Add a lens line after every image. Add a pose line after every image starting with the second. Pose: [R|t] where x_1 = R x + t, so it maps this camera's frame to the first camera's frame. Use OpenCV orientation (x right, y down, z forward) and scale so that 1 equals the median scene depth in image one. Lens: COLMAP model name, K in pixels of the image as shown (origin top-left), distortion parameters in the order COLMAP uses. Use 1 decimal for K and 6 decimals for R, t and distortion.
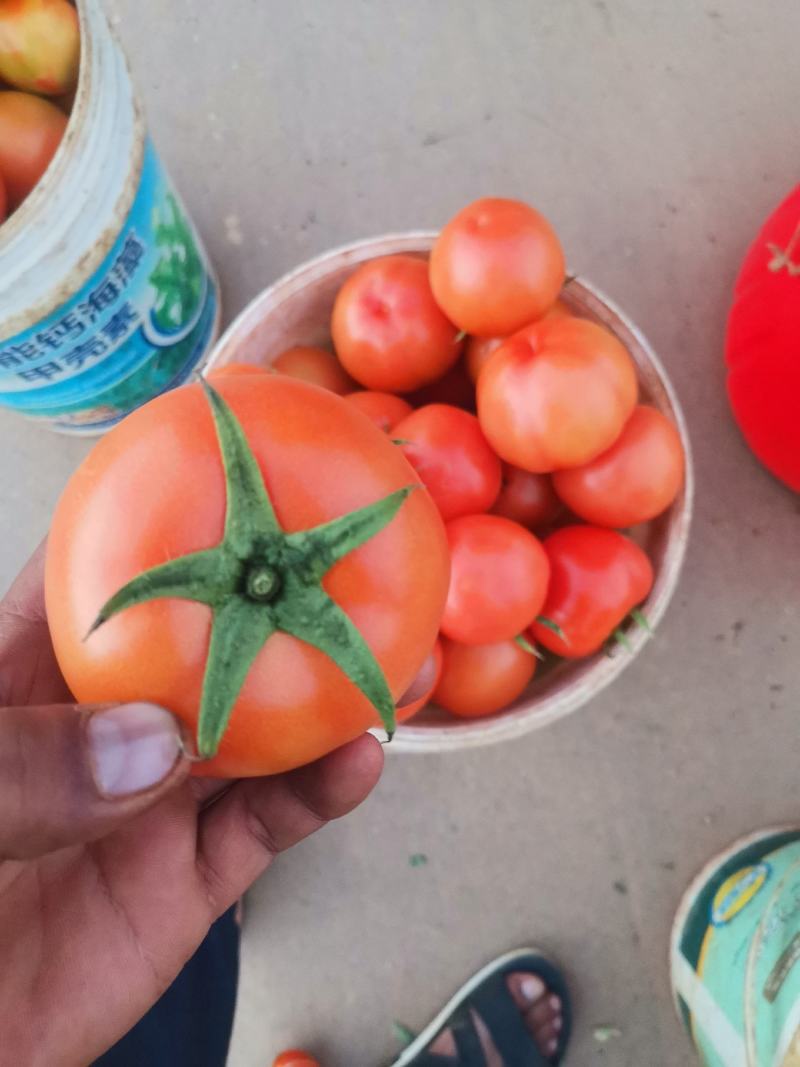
lens RADIAL K [[799.8, 0, 400.2], [0, 799.8, 531.5], [0, 0, 1]] dist [-0.001882, -0.002854]
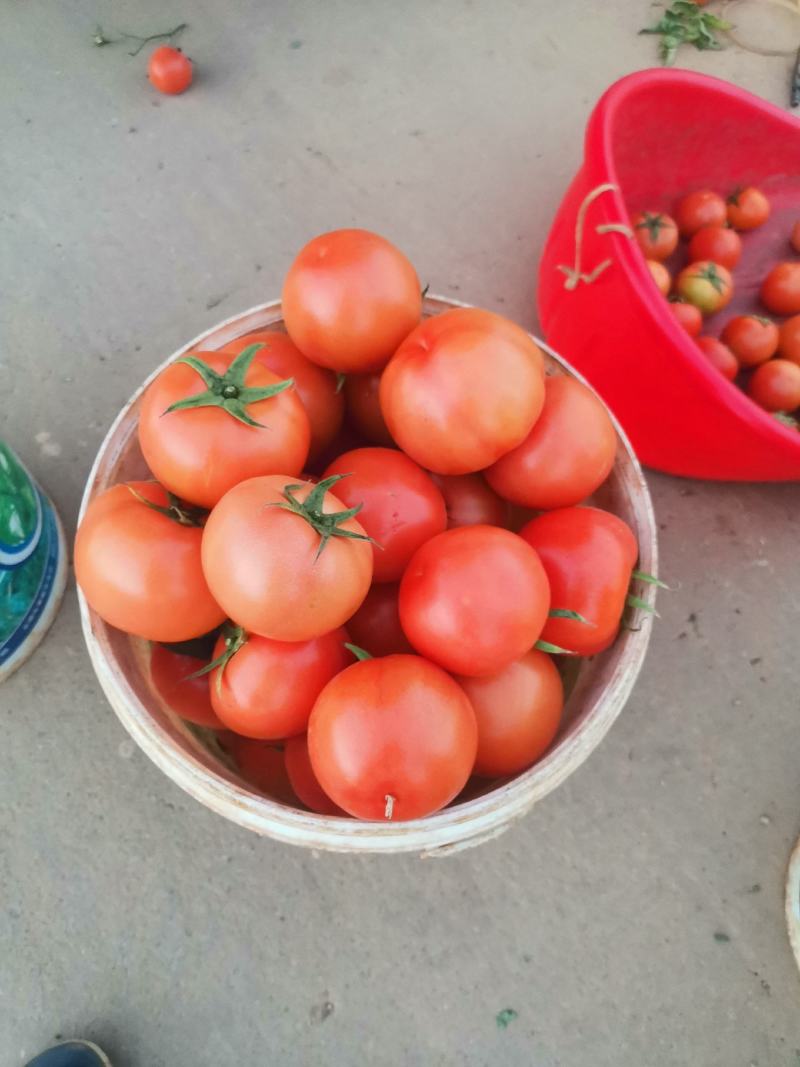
lens RADIAL K [[797.9, 0, 403.1], [0, 797.9, 533.7], [0, 0, 1]] dist [0.005342, -0.002704]
pose [[0.909918, -0.359321, 0.207214, -0.071916], [0.397270, 0.898599, -0.186268, 0.073296], [-0.119273, 0.251808, 0.960399, 0.085280]]
